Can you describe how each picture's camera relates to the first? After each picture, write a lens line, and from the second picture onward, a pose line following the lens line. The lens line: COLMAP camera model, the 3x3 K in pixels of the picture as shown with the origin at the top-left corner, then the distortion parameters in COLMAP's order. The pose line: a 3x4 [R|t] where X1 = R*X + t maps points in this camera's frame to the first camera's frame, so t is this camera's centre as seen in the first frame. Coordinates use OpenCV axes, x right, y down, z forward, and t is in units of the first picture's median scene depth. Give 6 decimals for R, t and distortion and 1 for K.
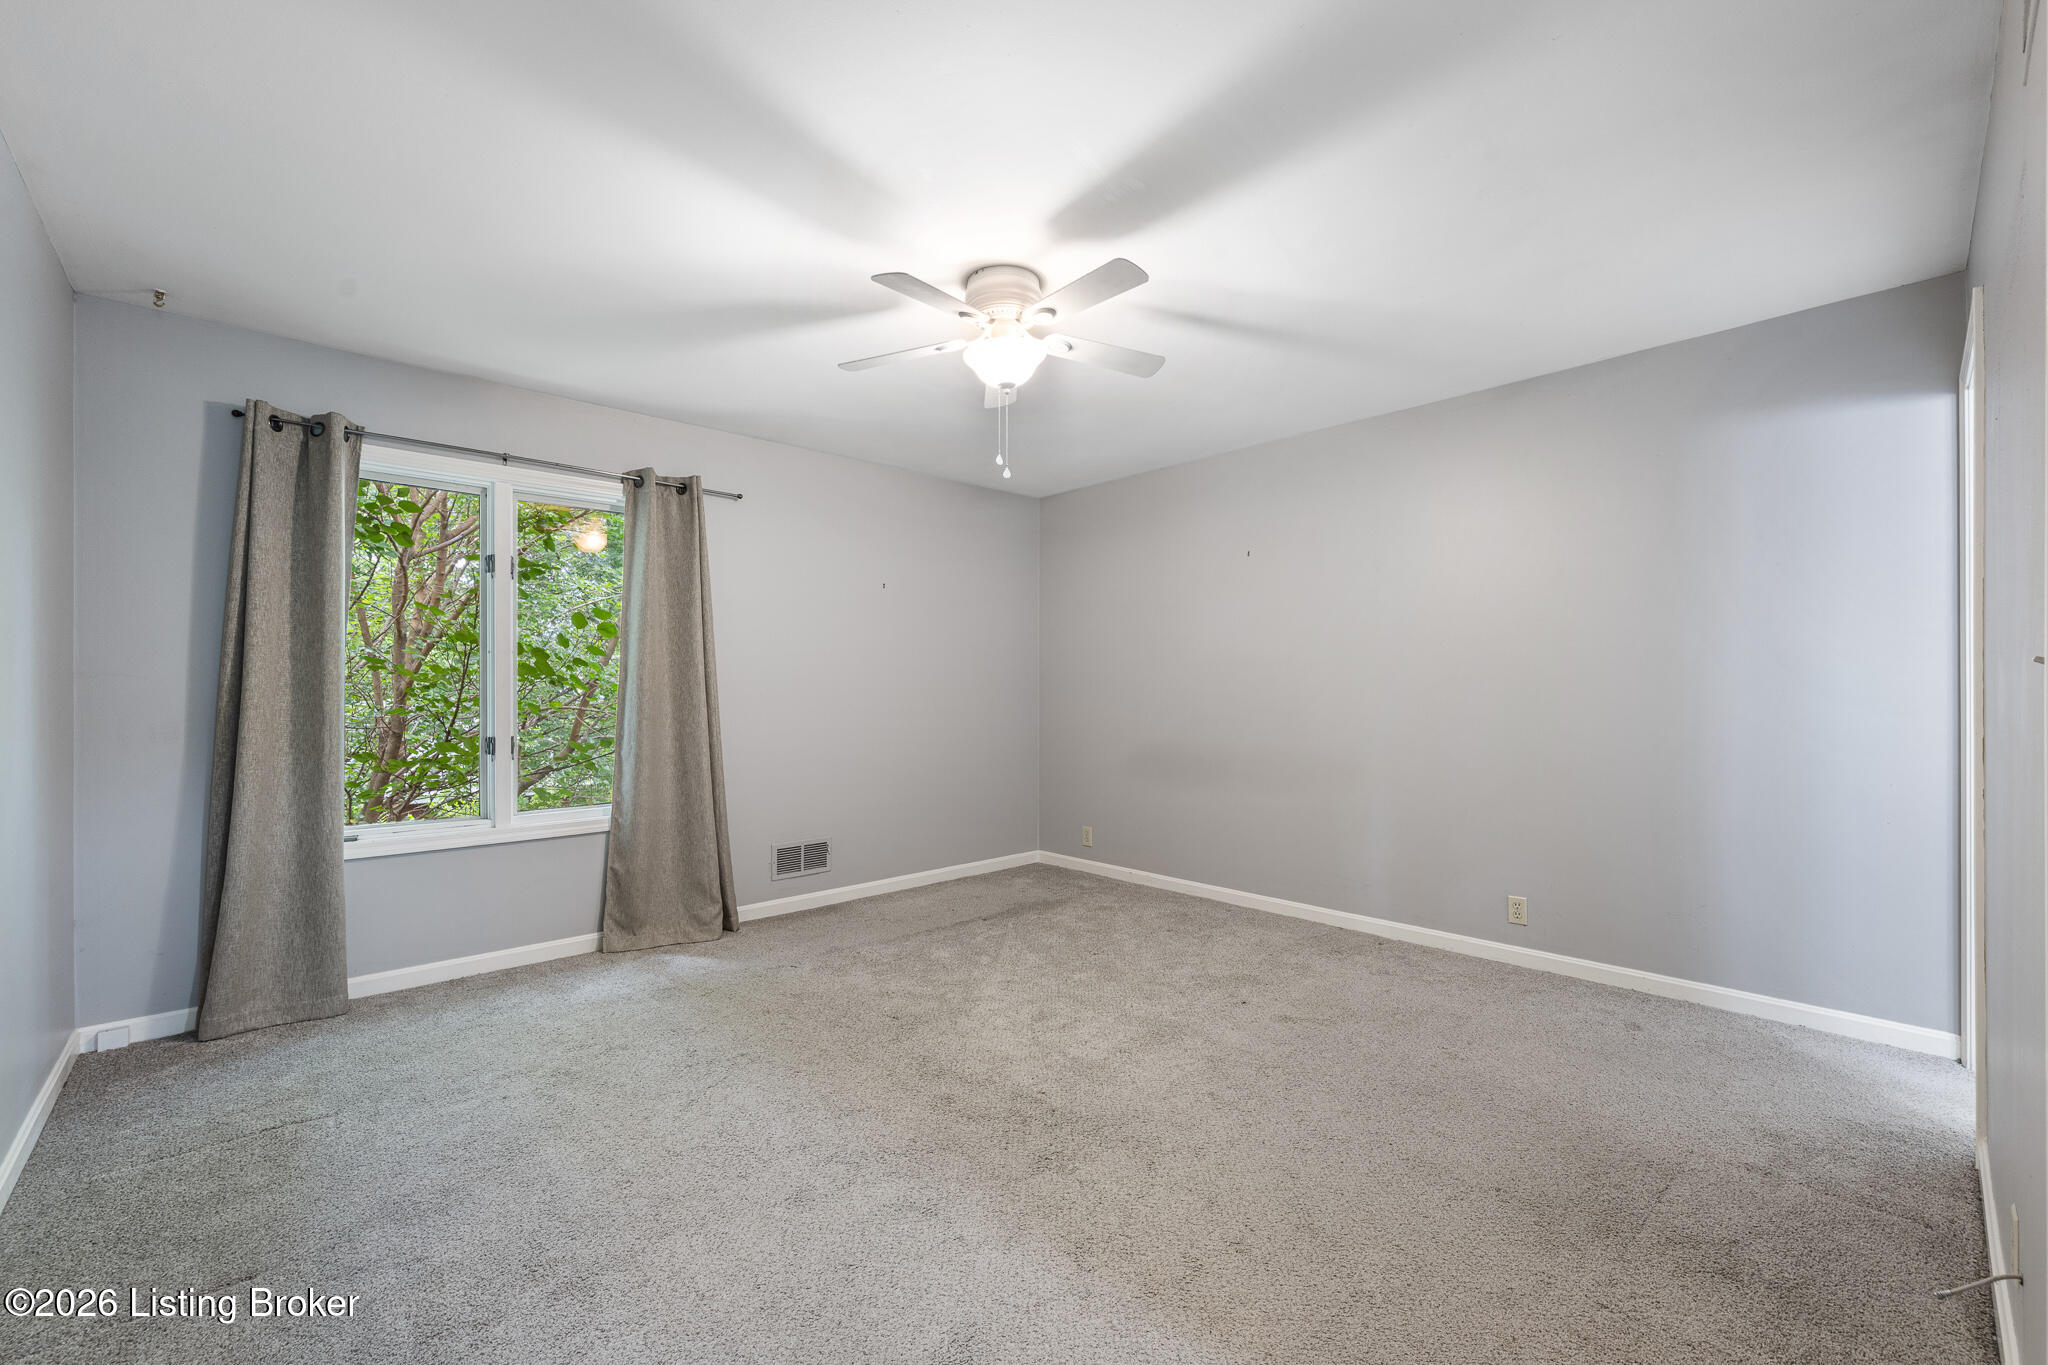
lens RADIAL K [[852.4, 0, 1058.3], [0, 852.4, 688.3], [0, 0, 1]] dist [-0.006830, 0.000310]
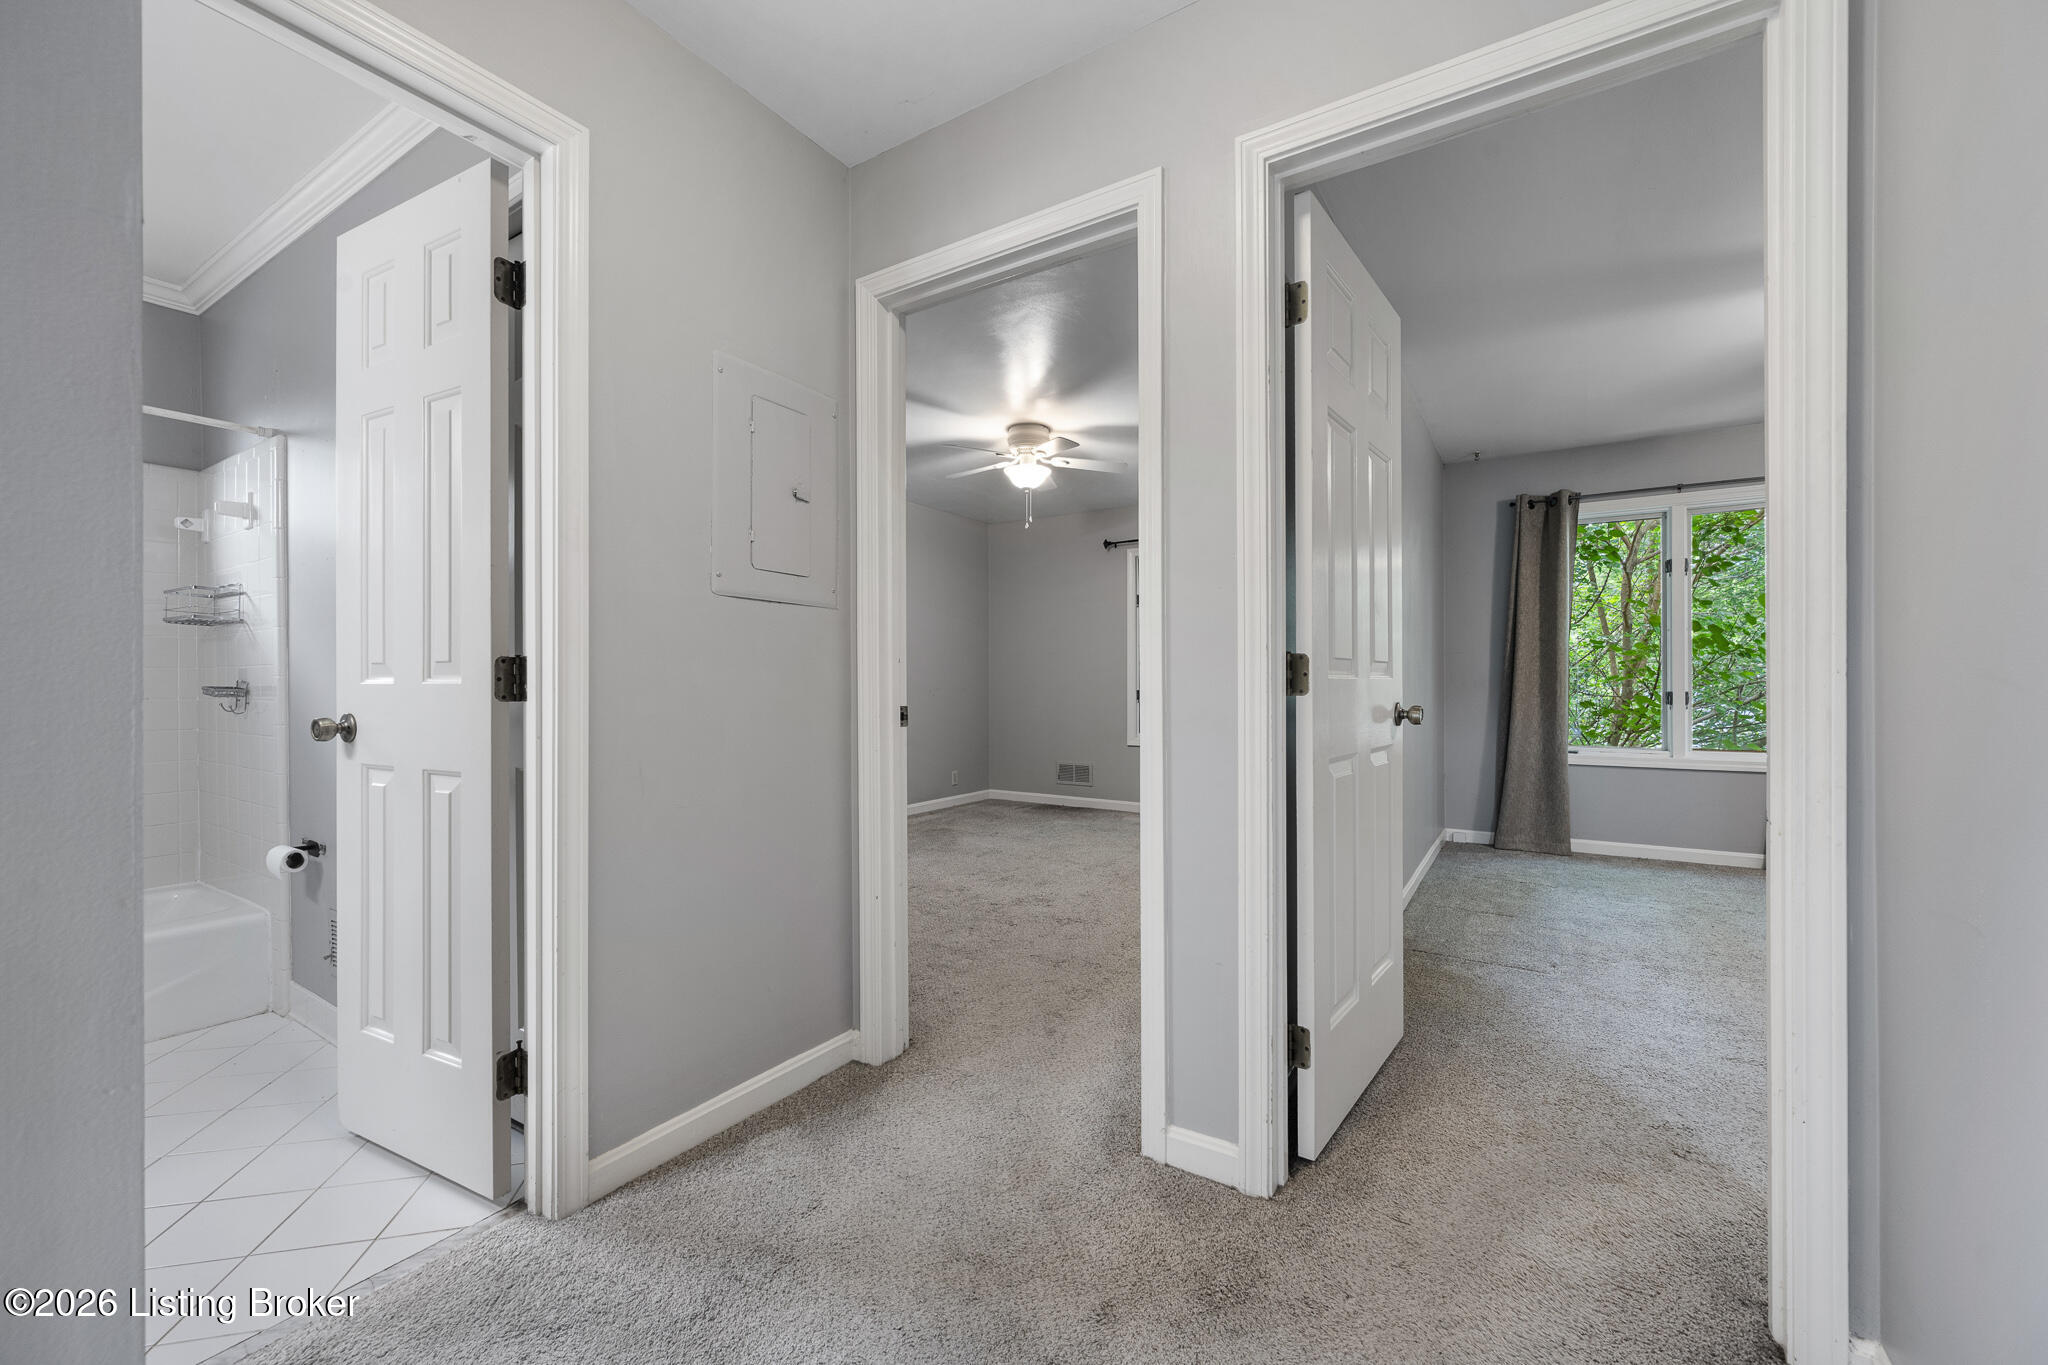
lens RADIAL K [[824.3, 0, 1014.2], [0, 824.3, 686.4], [0, 0, 1]] dist [0.004361, 0.000521]
pose [[0.240698, 0.001771, -0.970598, 0.449470], [0.004519, 0.999985, 0.002945, 0.047246], [0.970590, -0.005095, 0.240687, -0.422298]]
